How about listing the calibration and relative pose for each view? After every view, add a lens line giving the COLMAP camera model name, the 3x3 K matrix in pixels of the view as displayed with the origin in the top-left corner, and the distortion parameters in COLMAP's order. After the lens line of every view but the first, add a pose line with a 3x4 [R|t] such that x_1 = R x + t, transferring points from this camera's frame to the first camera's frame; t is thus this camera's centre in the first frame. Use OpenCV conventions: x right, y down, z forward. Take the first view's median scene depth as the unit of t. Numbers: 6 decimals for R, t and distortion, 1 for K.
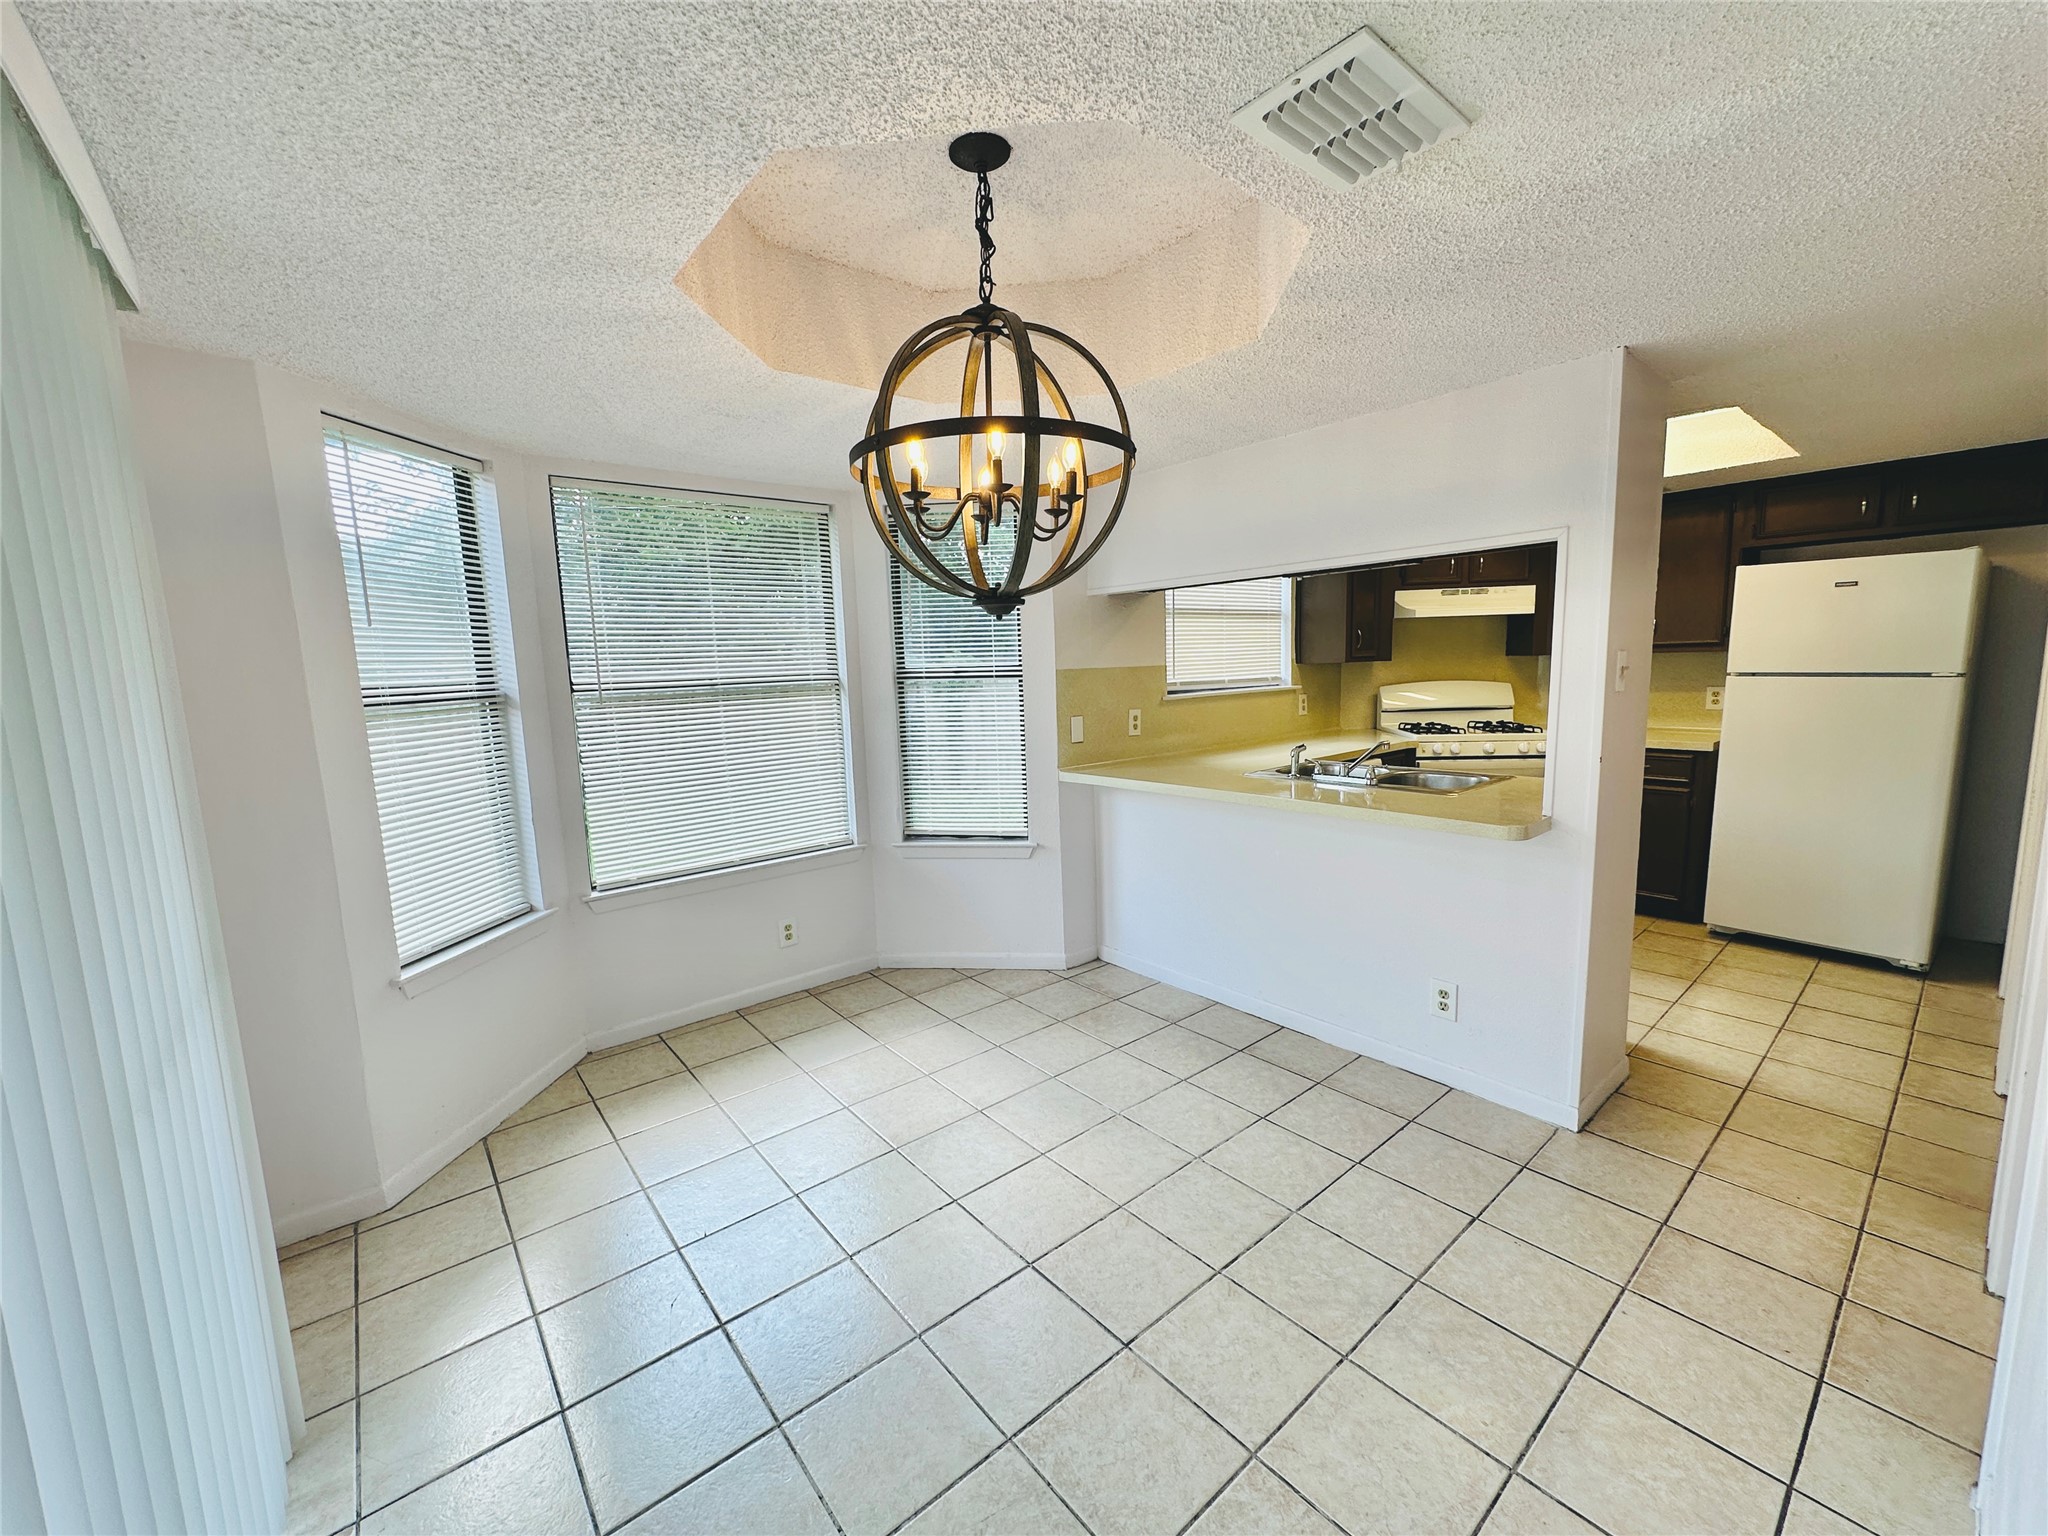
lens RADIAL K [[817.2, 0, 1022.5], [0, 817.2, 771.3], [0, 0, 1]] dist [-0.003478, 0.000458]
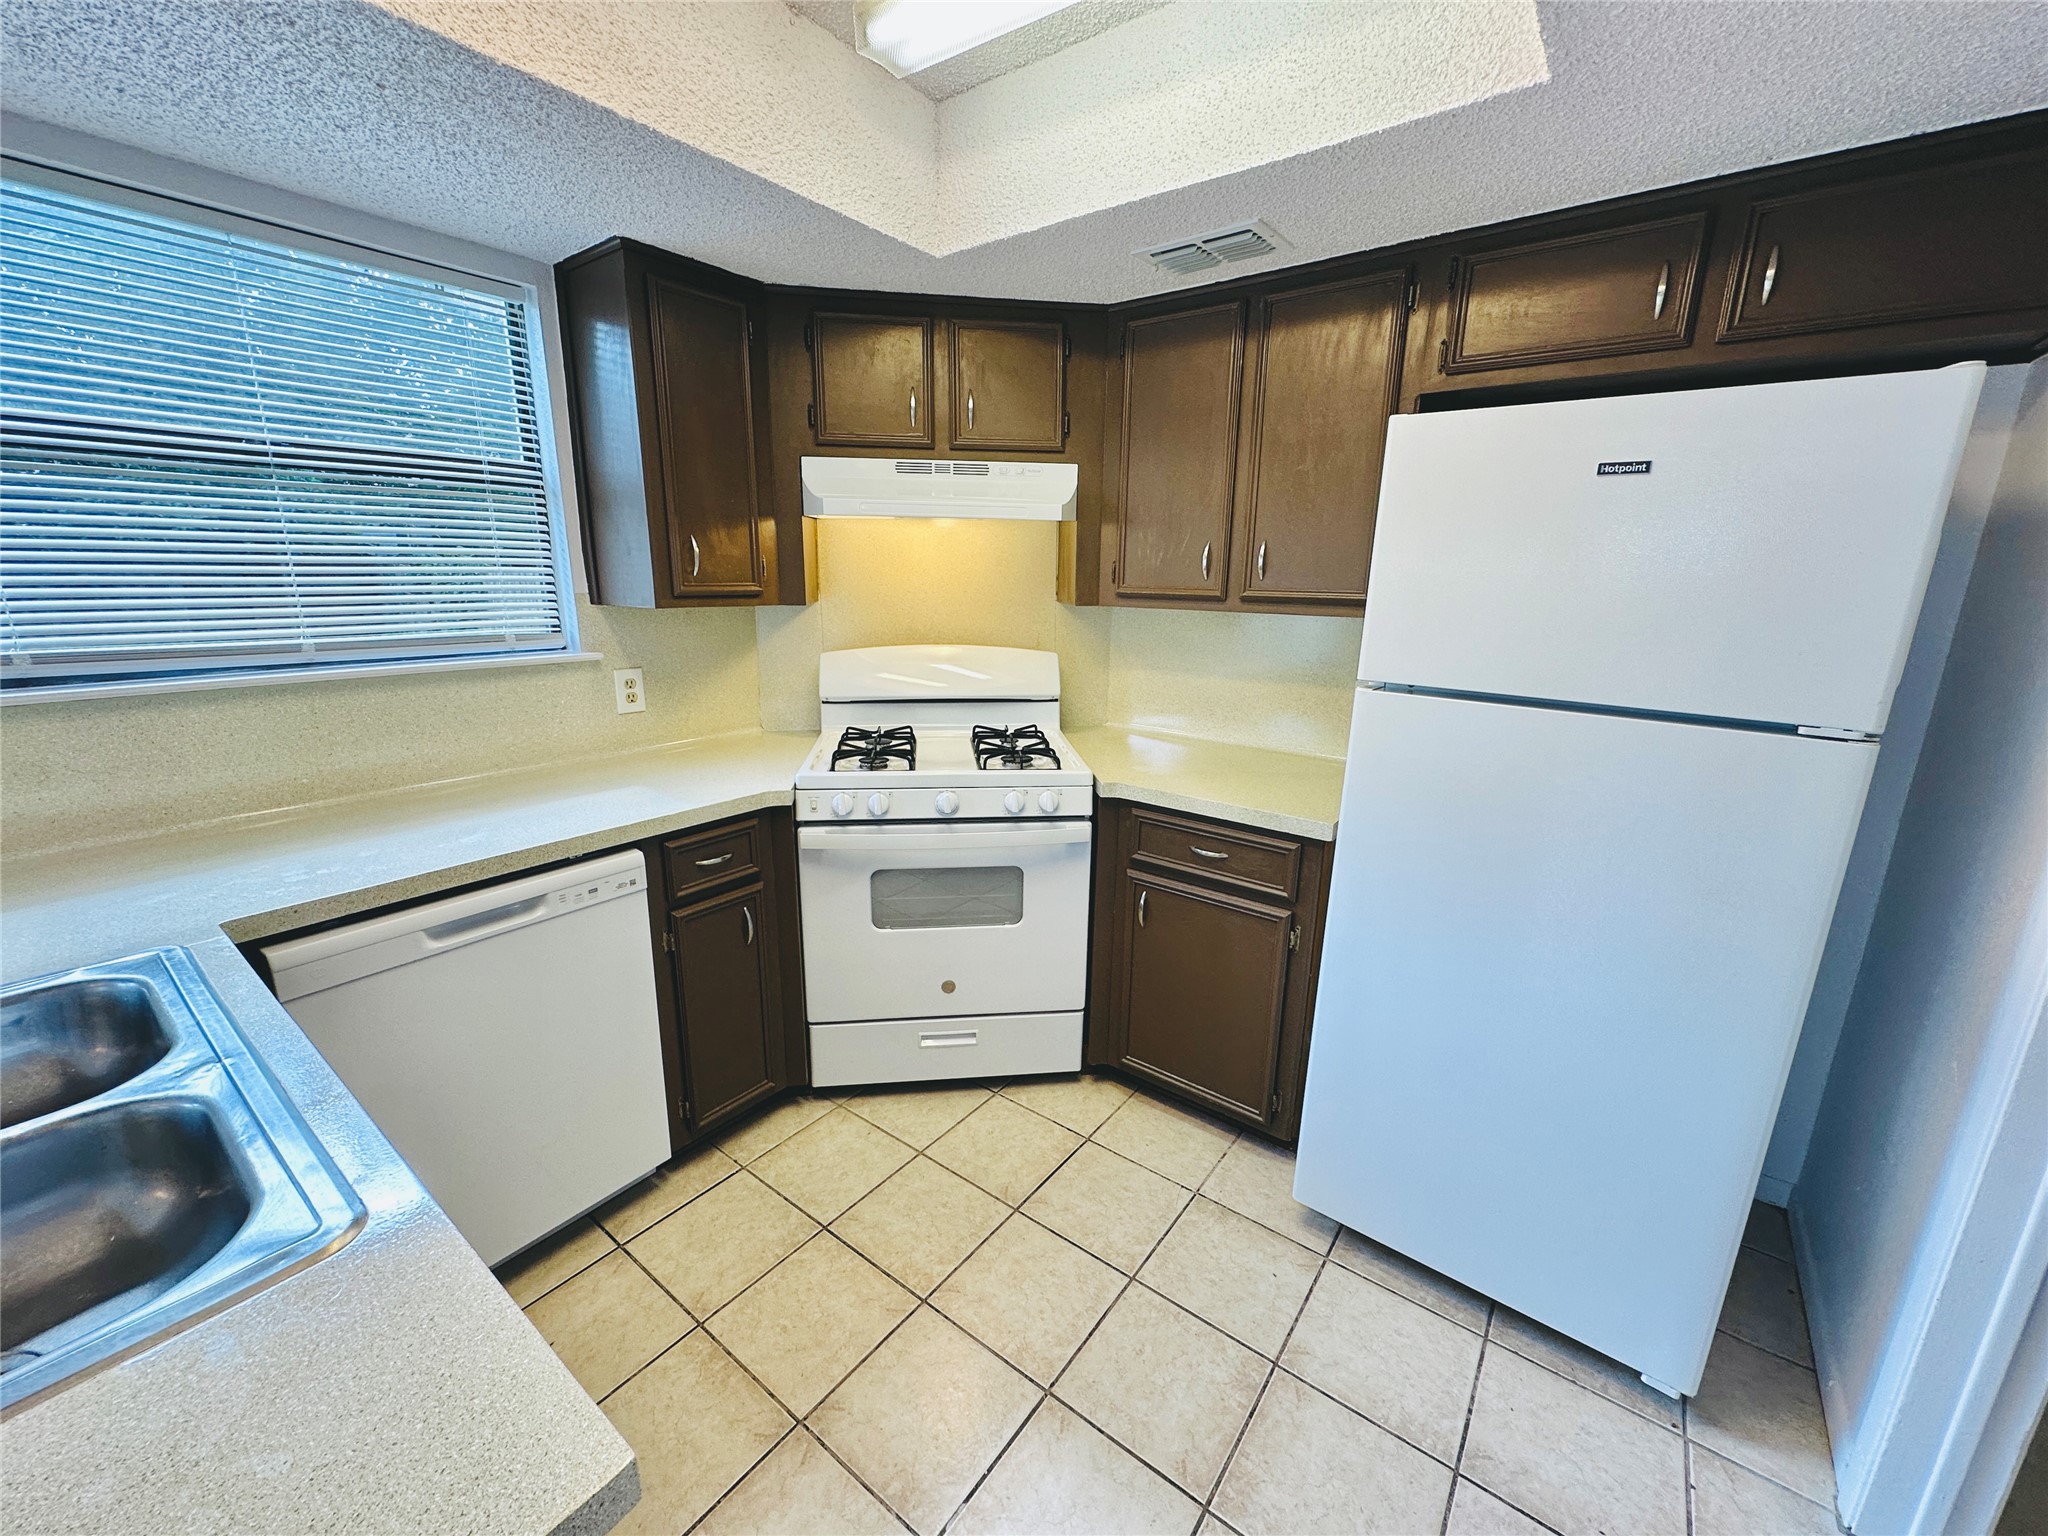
lens RADIAL K [[817.2, 0, 1021.4], [0, 817.2, 770.9], [0, 0, 1]] dist [-0.003478, 0.000458]
pose [[0.973339, -0.011317, 0.229090, 0.533267], [-0.014118, 0.993932, 0.109083, -0.105418], [-0.228935, -0.109409, 0.967274, 0.558607]]
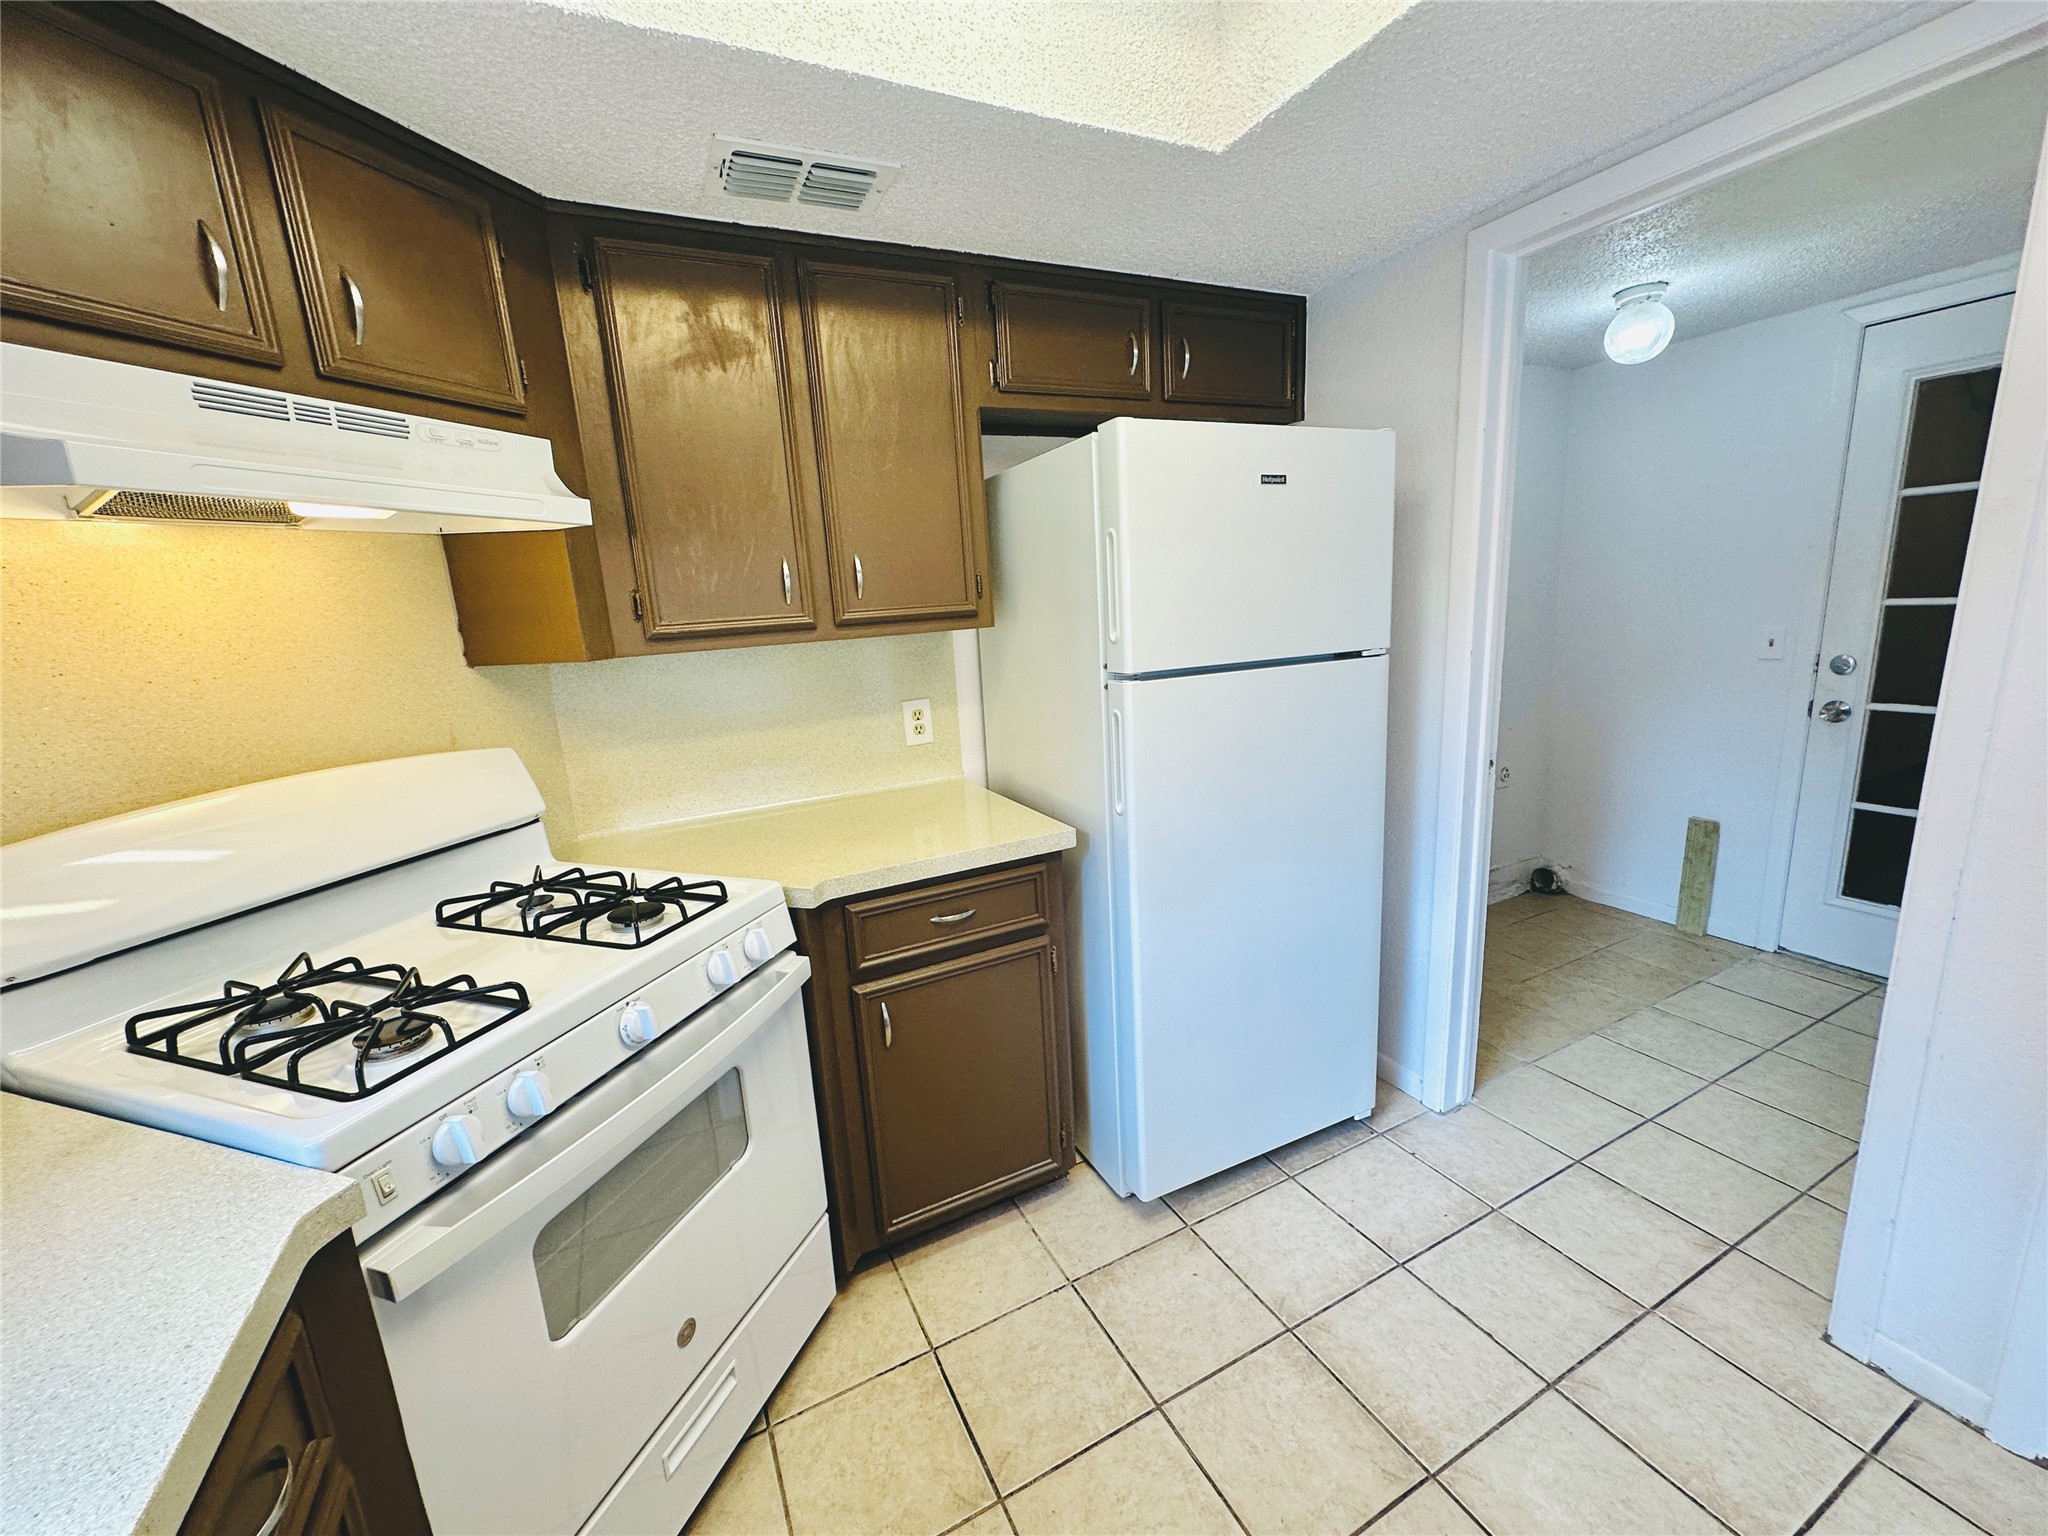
lens RADIAL K [[817.2, 0, 1024.4], [0, 817.2, 767.6], [0, 0, 1]] dist [-0.003478, 0.000458]
pose [[0.222707, -0.185801, 0.957016, 0.384303], [0.182043, 0.972329, 0.146411, -0.130871], [-0.957738, 0.141612, 0.250368, 0.850712]]
